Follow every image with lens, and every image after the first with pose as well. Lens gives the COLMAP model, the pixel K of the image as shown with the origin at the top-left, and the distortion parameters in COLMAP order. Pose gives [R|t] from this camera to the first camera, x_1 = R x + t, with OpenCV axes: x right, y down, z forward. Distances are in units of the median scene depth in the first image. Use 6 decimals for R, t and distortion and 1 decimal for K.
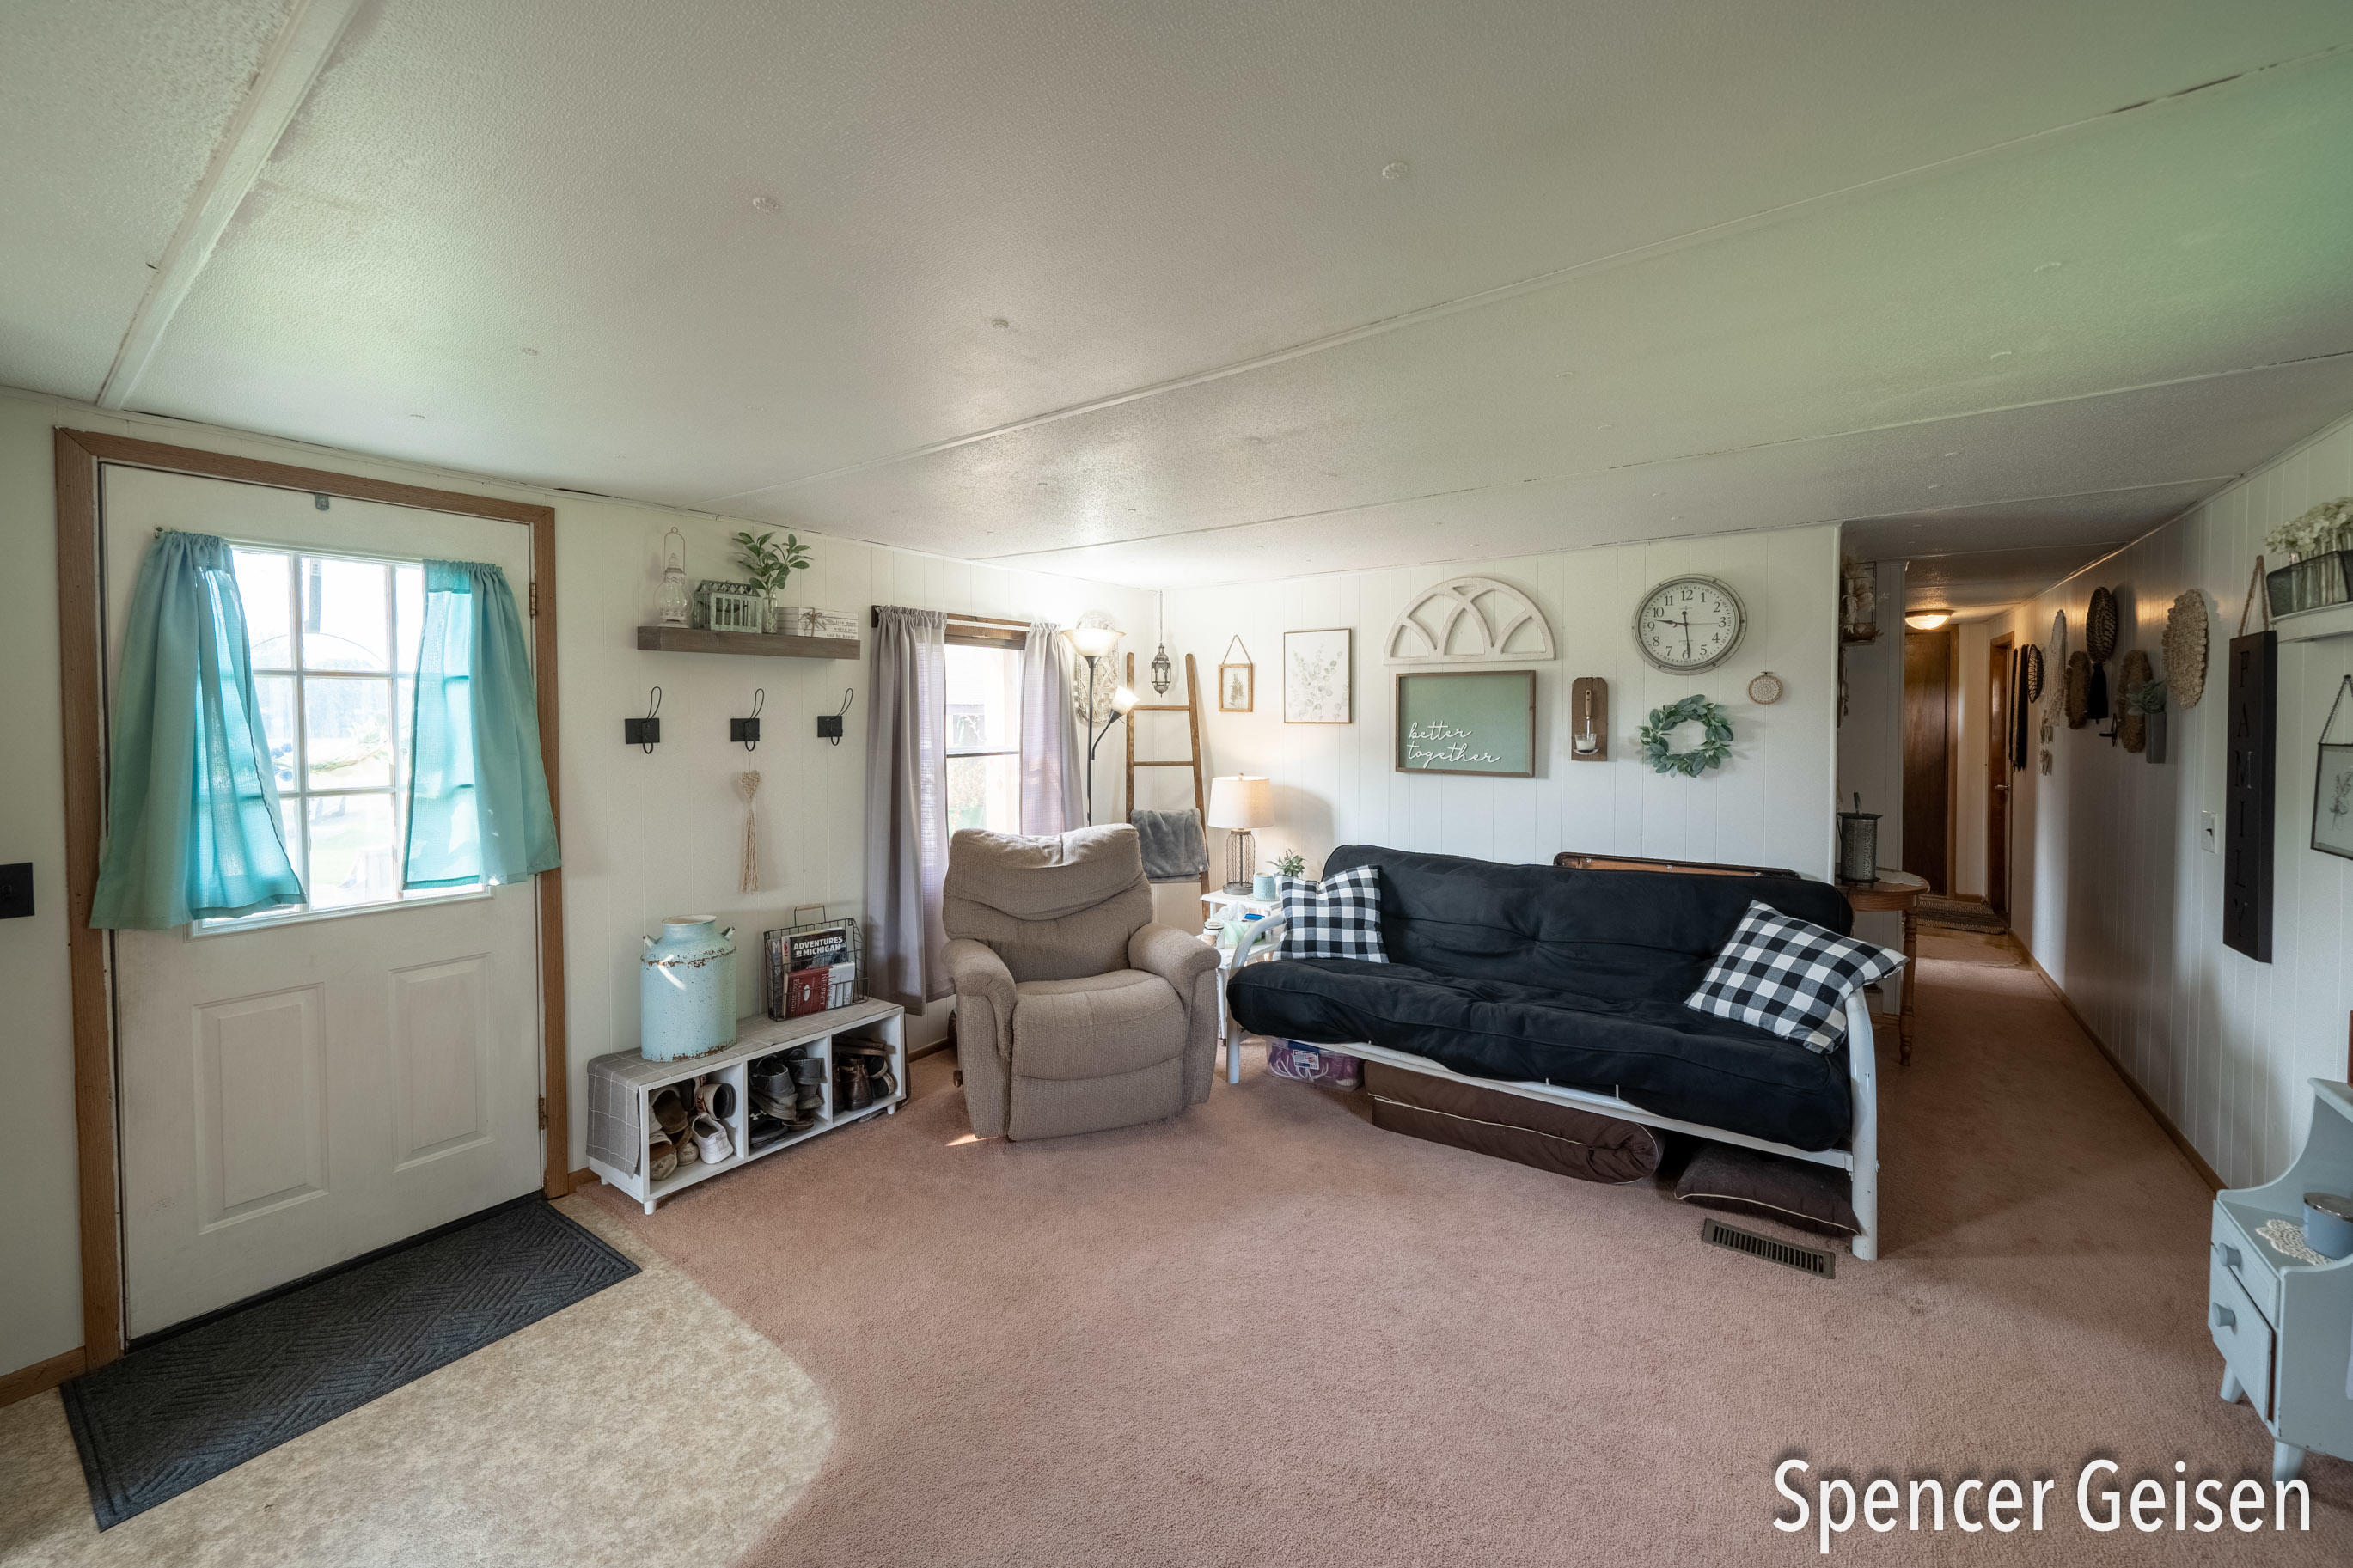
lens RADIAL K [[876.2, 0, 1179.6], [0, 876.2, 727.4], [0, 0, 1]] dist [-0.001574, -0.000188]
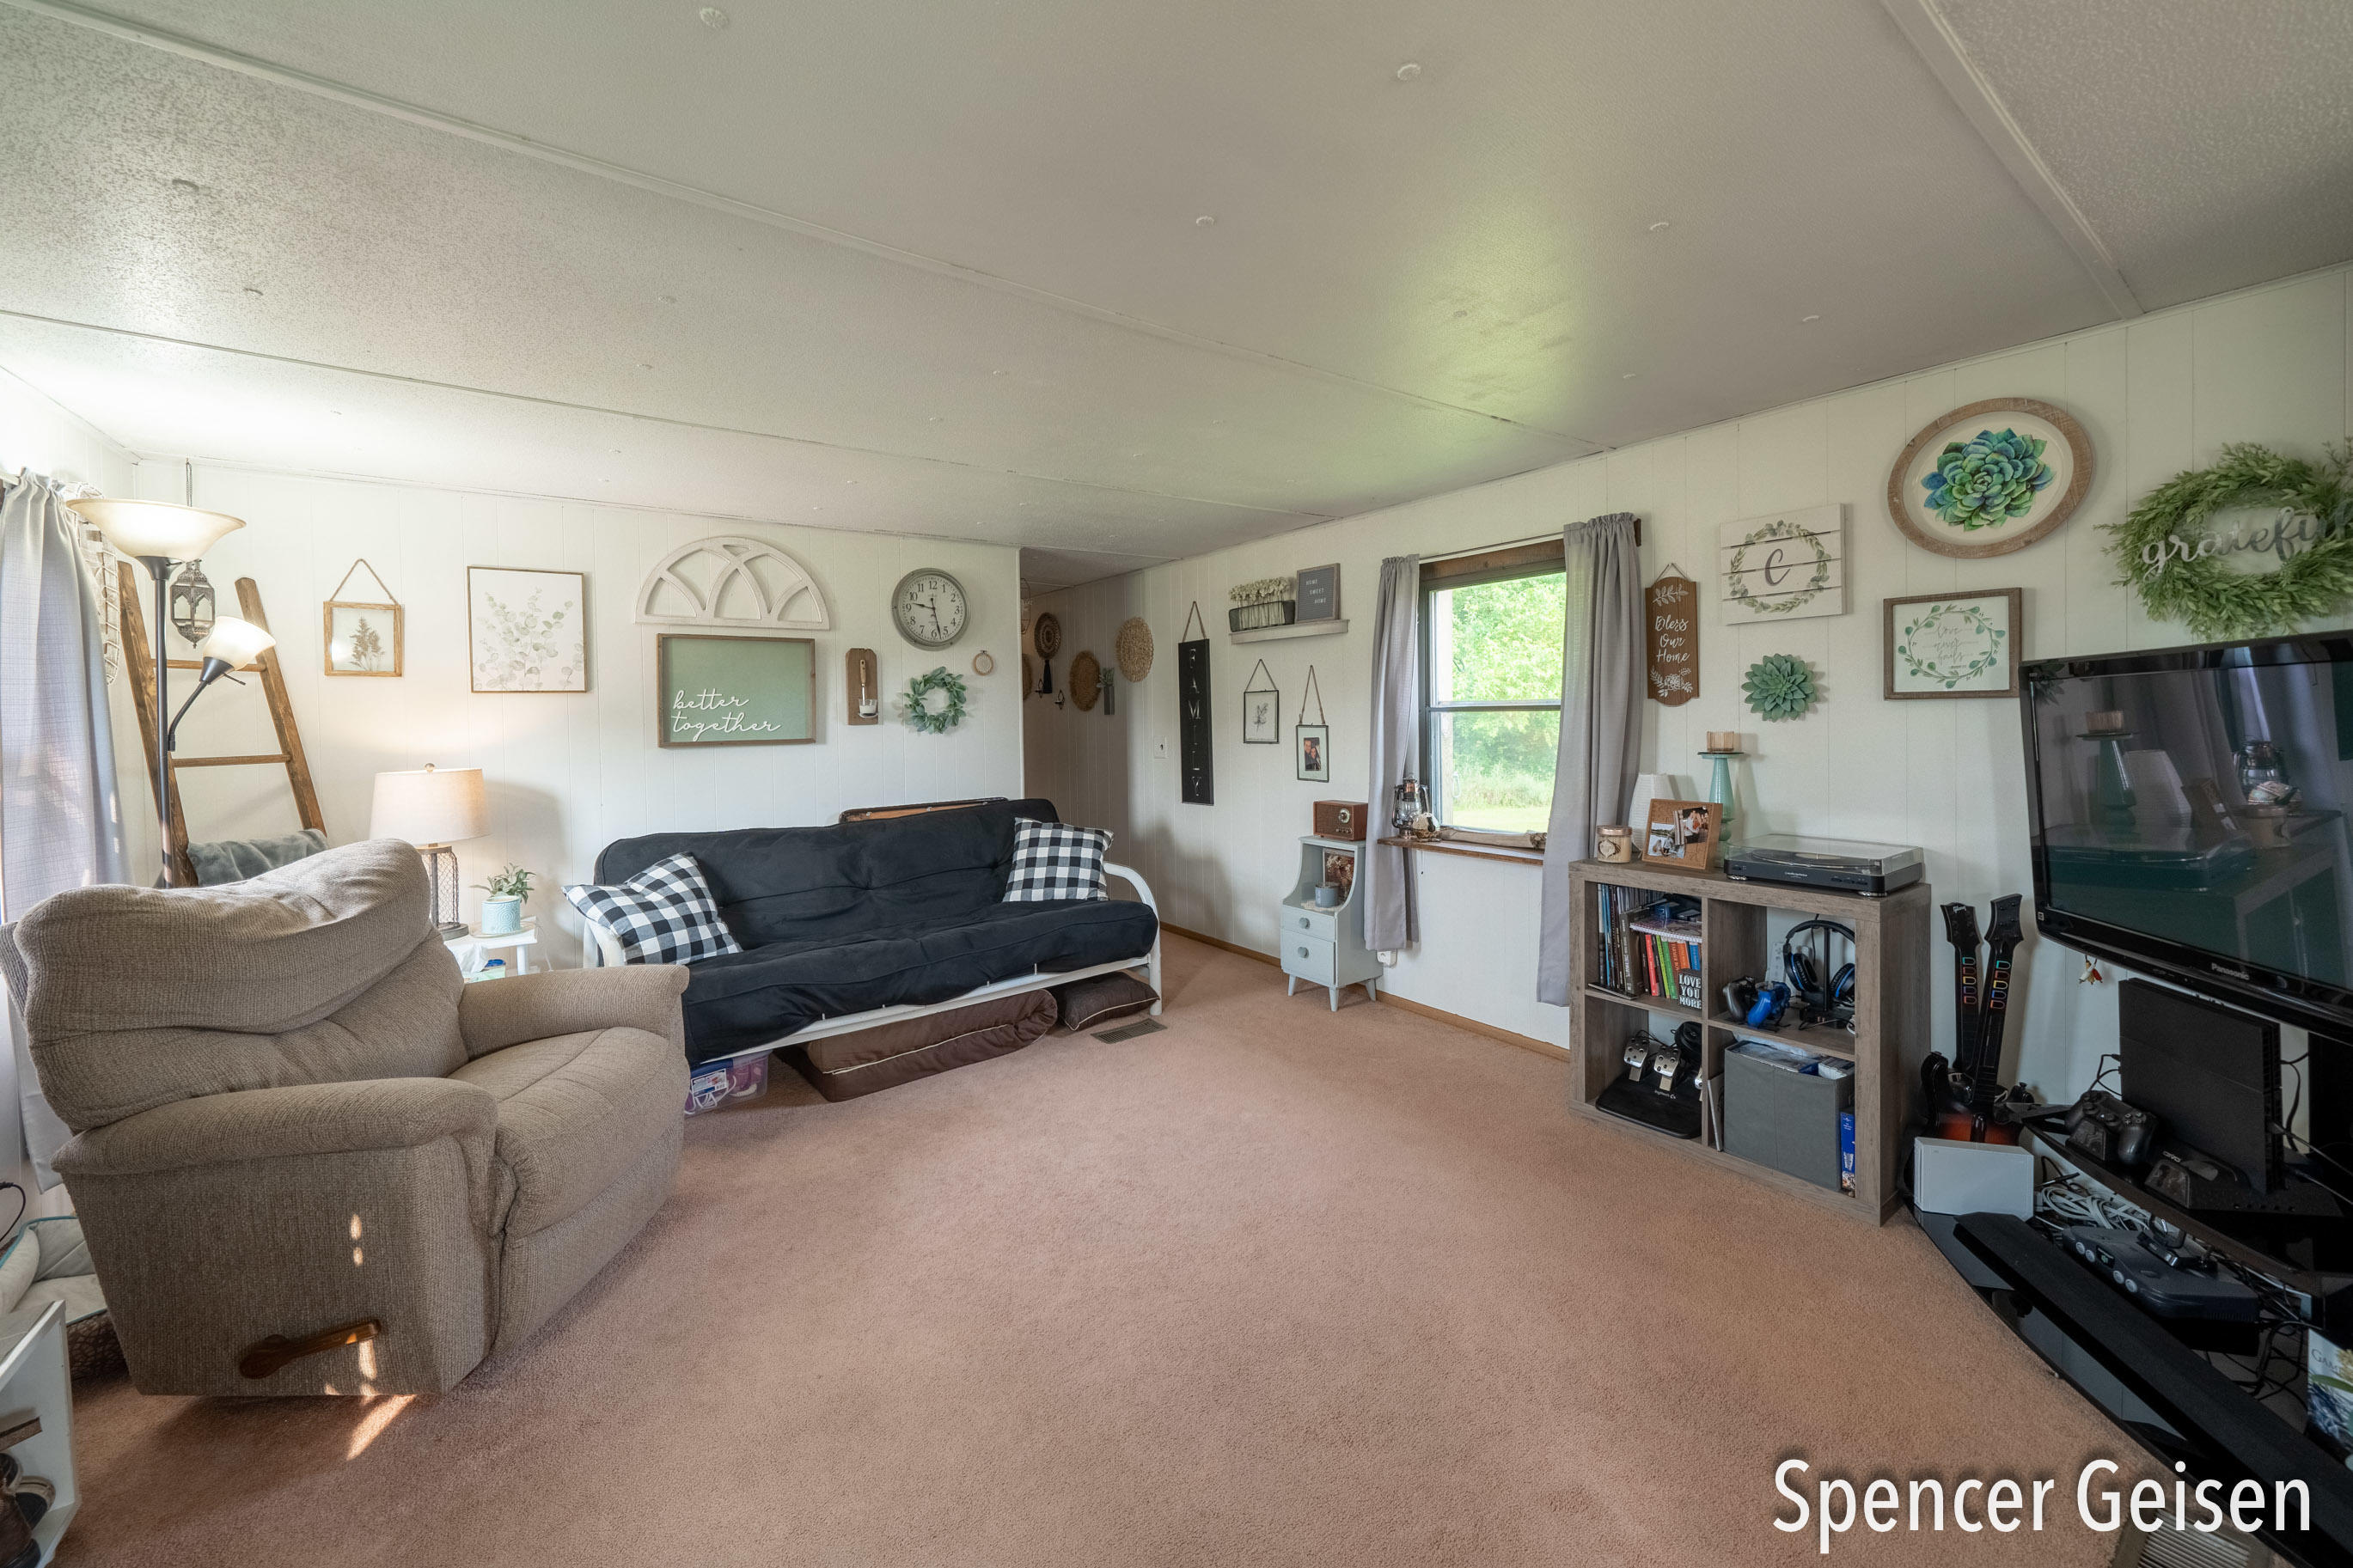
lens RADIAL K [[899.9, 0, 1131.4], [0, 899.9, 727.2], [0, 0, 1]] dist [-0.000745, -0.000058]
pose [[0.334755, -0.019998, 0.942093, -0.567295], [0.032341, 0.999430, 0.009723, 0.048535], [-0.941750, 0.027214, 0.335210, 0.354000]]
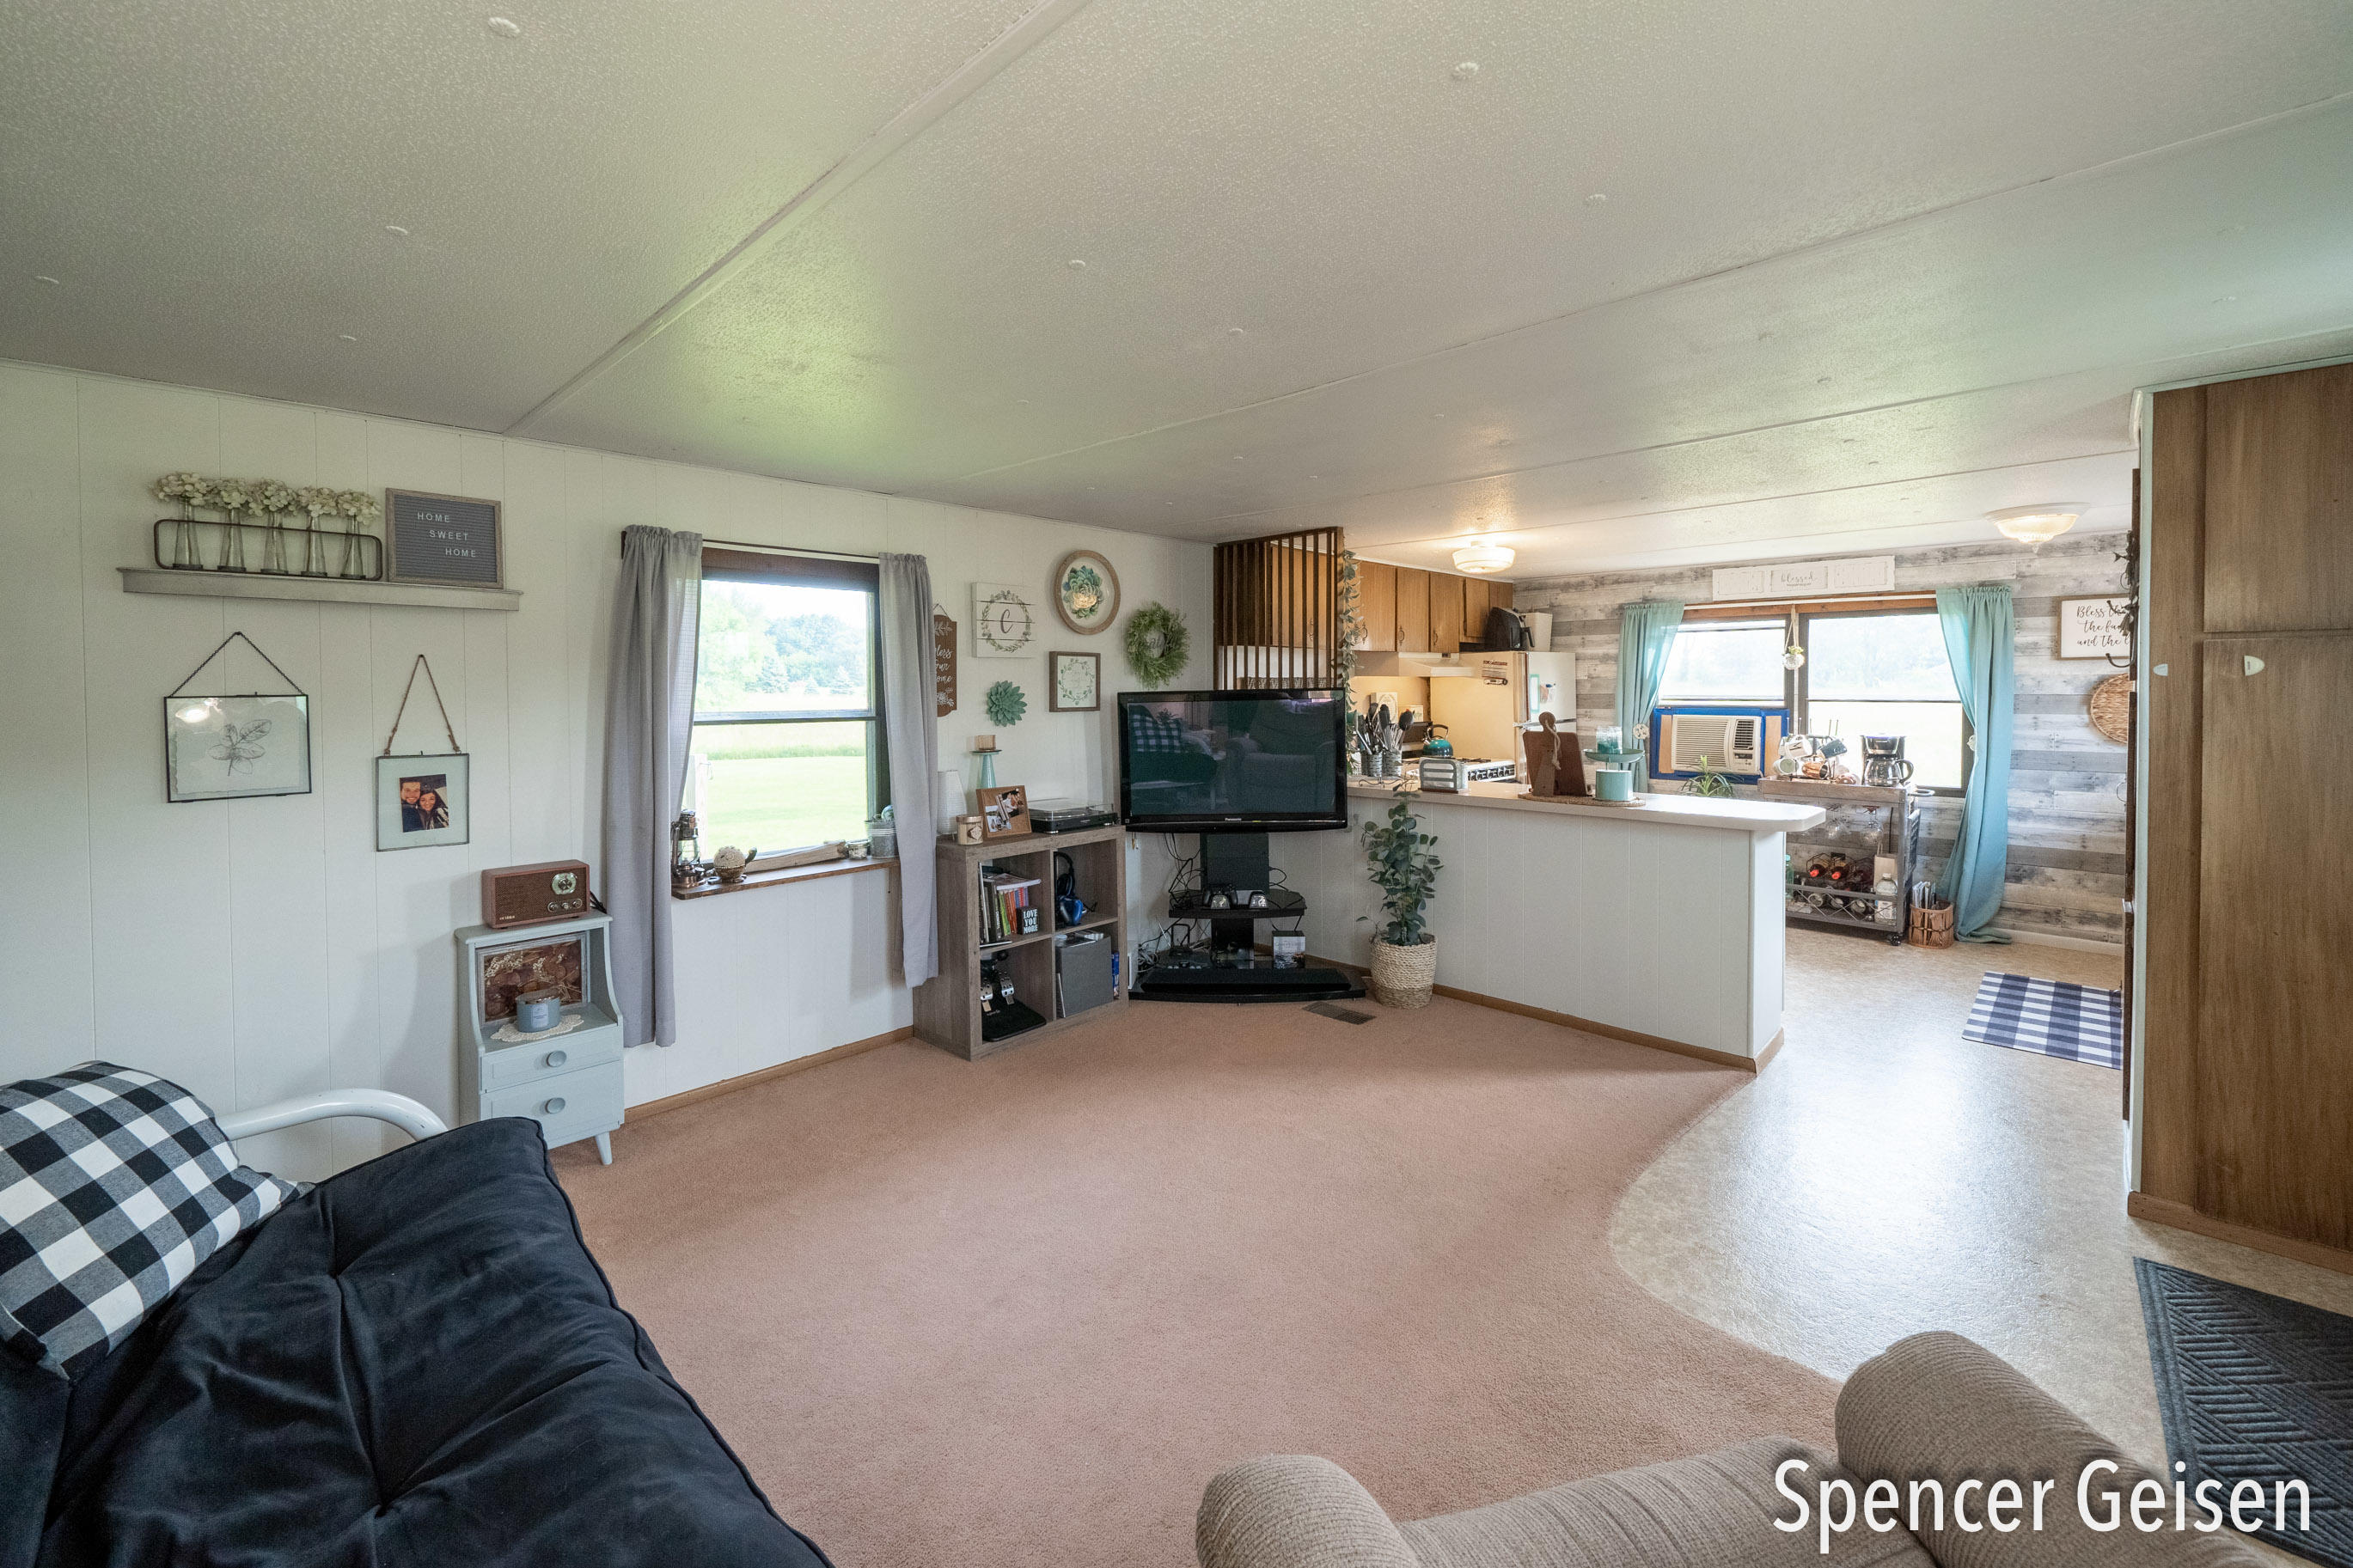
lens RADIAL K [[933.8, 0, 1163.8], [0, 933.8, 703.3], [0, 0, 1]] dist [-0.000729, -0.000089]
pose [[-0.989314, 0.003612, 0.145757, 0.020786], [0.008281, 0.999471, 0.031438, 0.001299], [-0.145566, 0.032309, -0.988821, 1.283218]]
